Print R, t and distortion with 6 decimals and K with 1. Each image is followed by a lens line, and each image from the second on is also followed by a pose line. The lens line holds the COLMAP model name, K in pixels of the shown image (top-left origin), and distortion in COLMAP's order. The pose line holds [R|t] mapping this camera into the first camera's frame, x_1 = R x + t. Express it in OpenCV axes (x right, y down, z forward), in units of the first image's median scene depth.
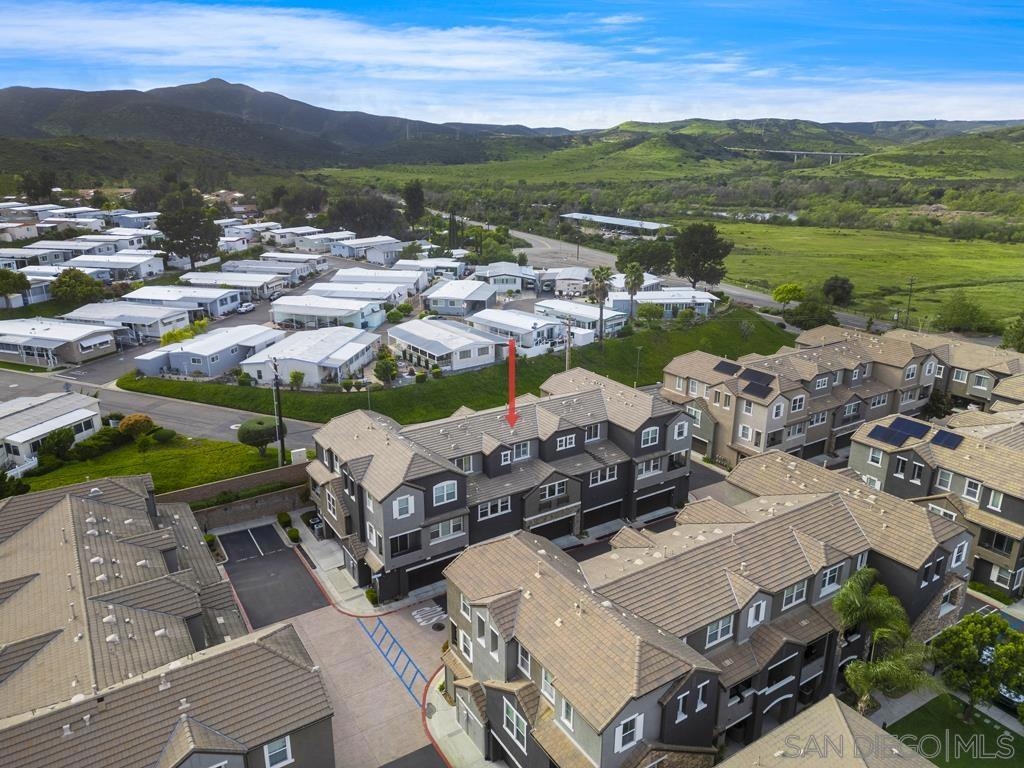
lens RADIAL K [[727.3, 0, 512.0], [0, 727.3, 384.0], [0, 0, 1]] dist [0.129830, -0.182082]
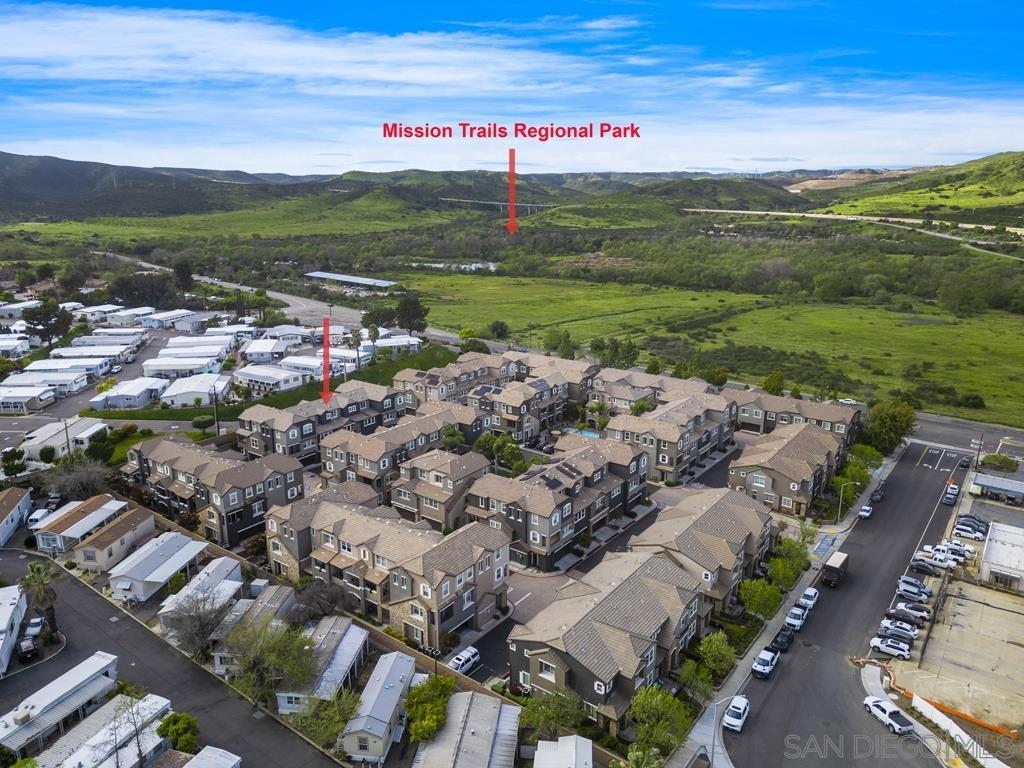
lens RADIAL K [[727.3, 0, 512.0], [0, 727.3, 384.0], [0, 0, 1]] dist [0.129830, -0.182082]
pose [[0.937656, -0.093826, 0.334660, -0.100120], [0.110840, 0.993321, -0.032064, 0.058536], [-0.329417, 0.067159, 0.941793, -0.625282]]
